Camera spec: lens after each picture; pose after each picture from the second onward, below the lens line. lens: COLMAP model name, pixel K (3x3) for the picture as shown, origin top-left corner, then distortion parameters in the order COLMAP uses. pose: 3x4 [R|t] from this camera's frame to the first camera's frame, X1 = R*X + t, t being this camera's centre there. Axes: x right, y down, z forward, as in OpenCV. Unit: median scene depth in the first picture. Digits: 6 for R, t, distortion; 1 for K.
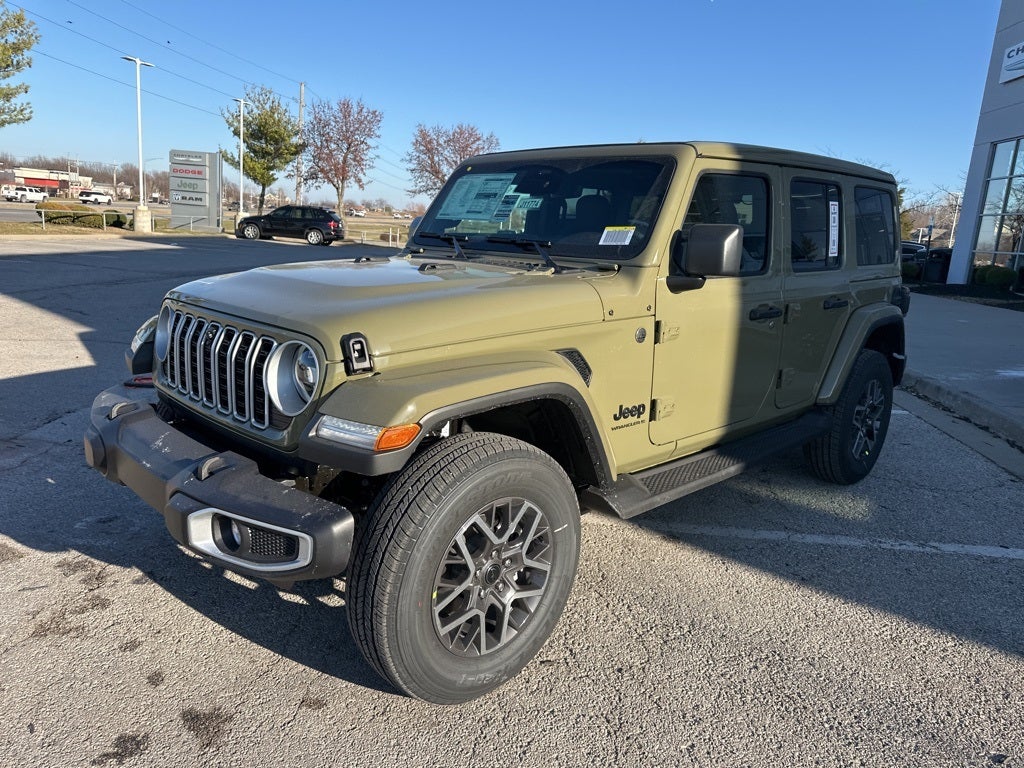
lens RADIAL K [[727.7, 0, 512.0], [0, 727.7, 380.4], [0, 0, 1]] dist [0.053047, -0.063258]
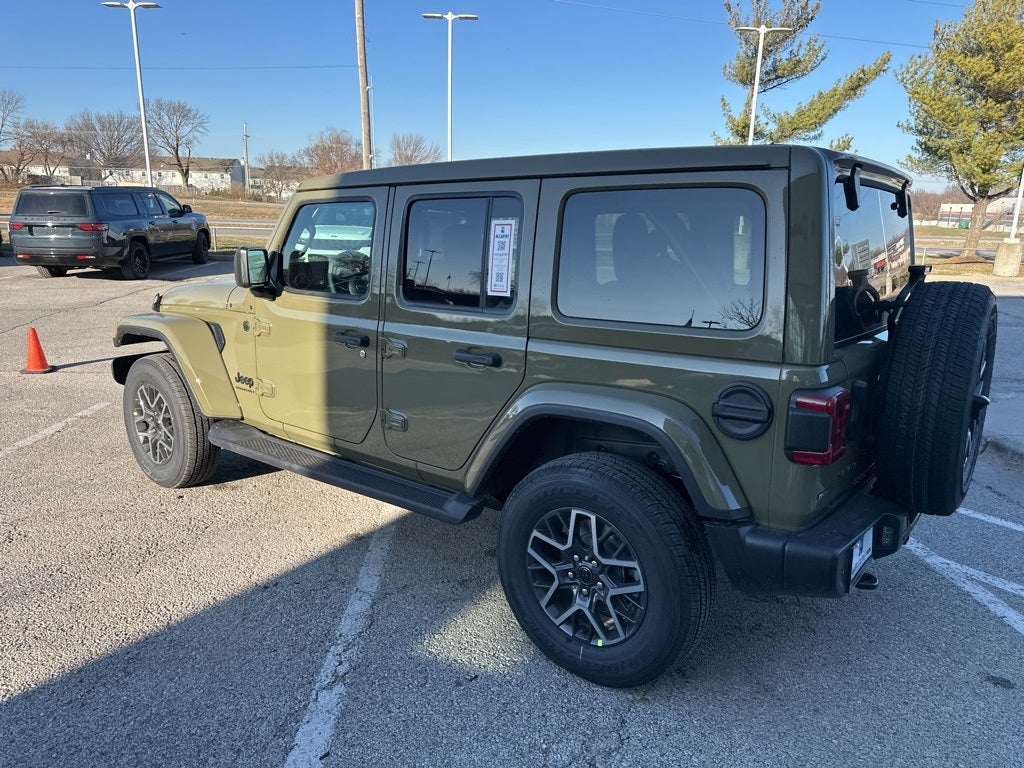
lens RADIAL K [[715.4, 0, 500.5], [0, 715.4, 390.5], [0, 0, 1]] dist [0.073537, -0.076764]
pose [[0.127538, 0.181862, -0.975018, 1.502880], [-0.226356, 0.962440, 0.149907, -0.244203], [0.965659, 0.201582, 0.163914, 1.192016]]
